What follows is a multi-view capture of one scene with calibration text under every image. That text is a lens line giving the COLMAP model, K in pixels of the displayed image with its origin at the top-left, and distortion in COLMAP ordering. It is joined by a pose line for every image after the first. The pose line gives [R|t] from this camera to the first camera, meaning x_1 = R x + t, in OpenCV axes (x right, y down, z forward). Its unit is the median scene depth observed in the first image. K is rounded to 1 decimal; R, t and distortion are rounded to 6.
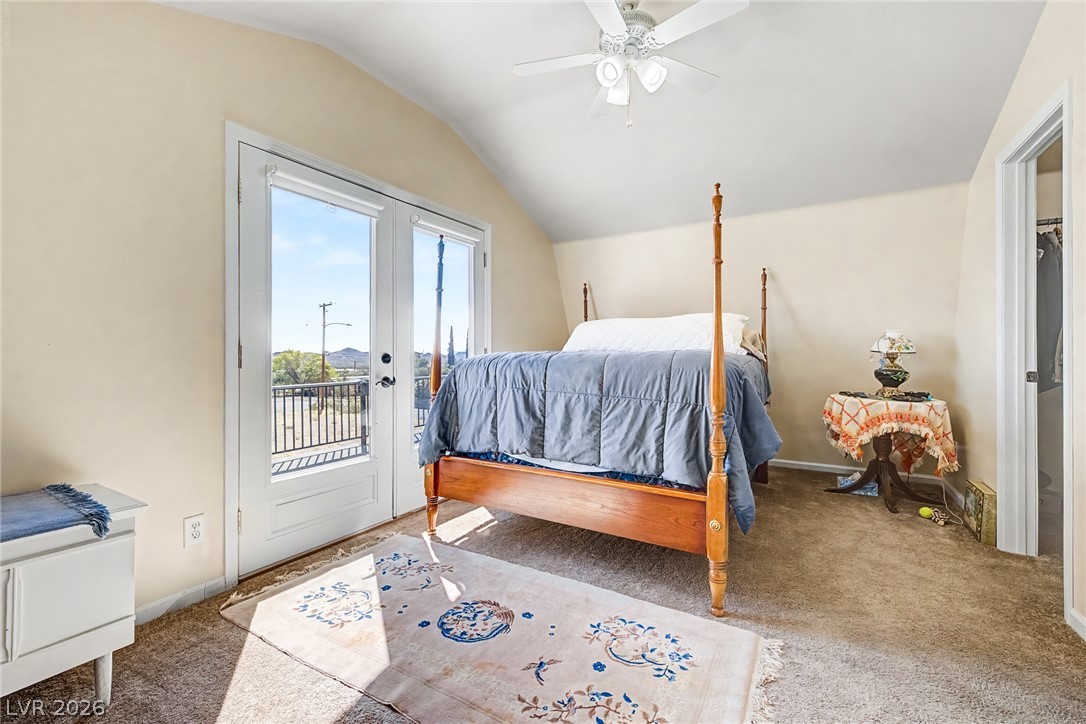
lens RADIAL K [[458.1, 0, 538.5], [0, 458.1, 355.0], [0, 0, 1]] dist [0.002430, -0.000546]
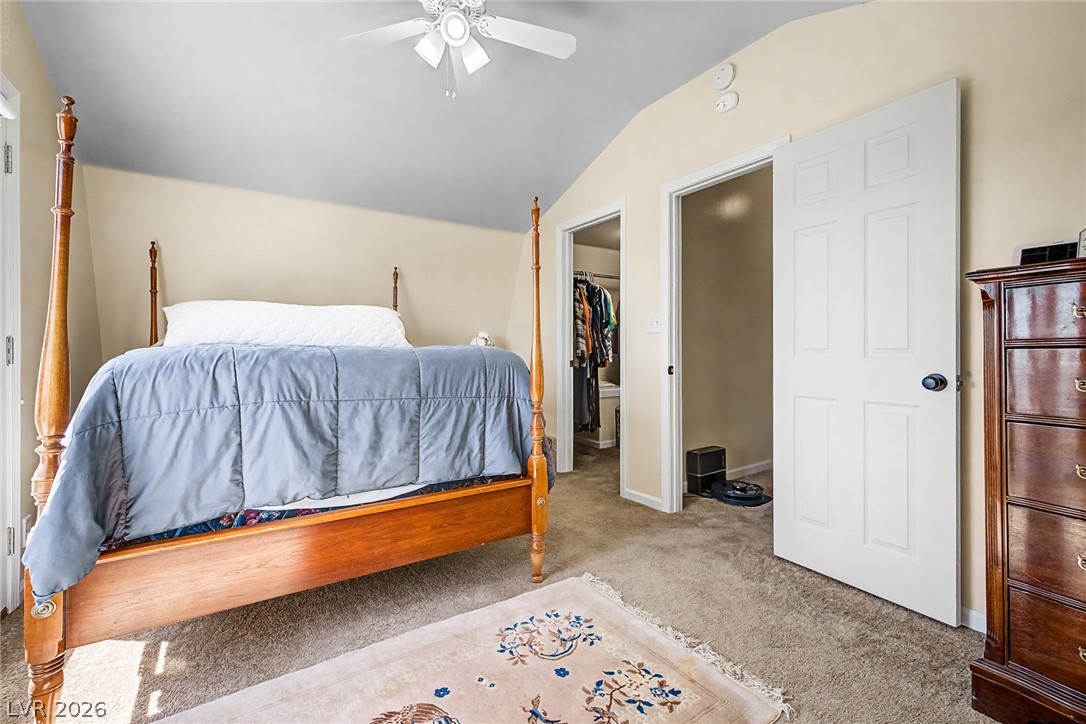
lens RADIAL K [[458.1, 0, 538.5], [0, 458.1, 355.0], [0, 0, 1]] dist [0.002430, -0.000546]
pose [[0.431072, -0.008469, 0.902278, -0.526272], [-0.001007, 0.999951, 0.009867, -0.000551], [-0.902317, -0.005162, 0.431042, 0.437303]]
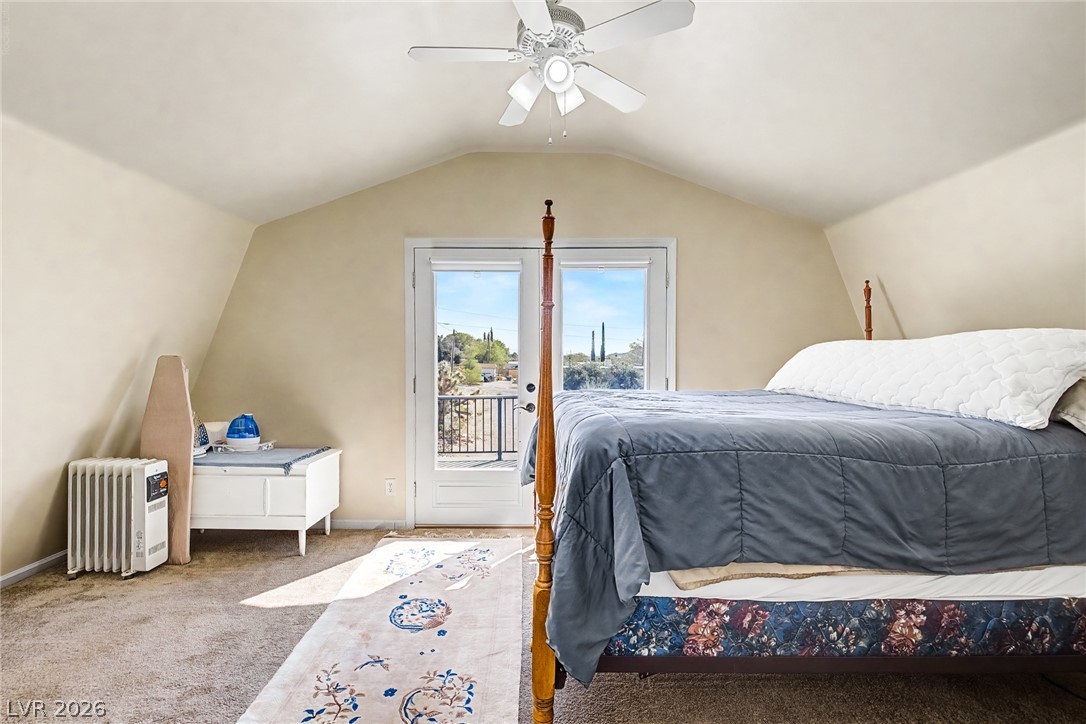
lens RADIAL K [[469.9, 0, 543.0], [0, 469.9, 362.0], [0, 0, 1]] dist [0.001081, -0.000137]
pose [[0.524435, 0.021543, -0.851178, 0.897672], [-0.003100, 0.999722, 0.023392, -0.109948], [0.851445, -0.009629, 0.524356, 0.501560]]
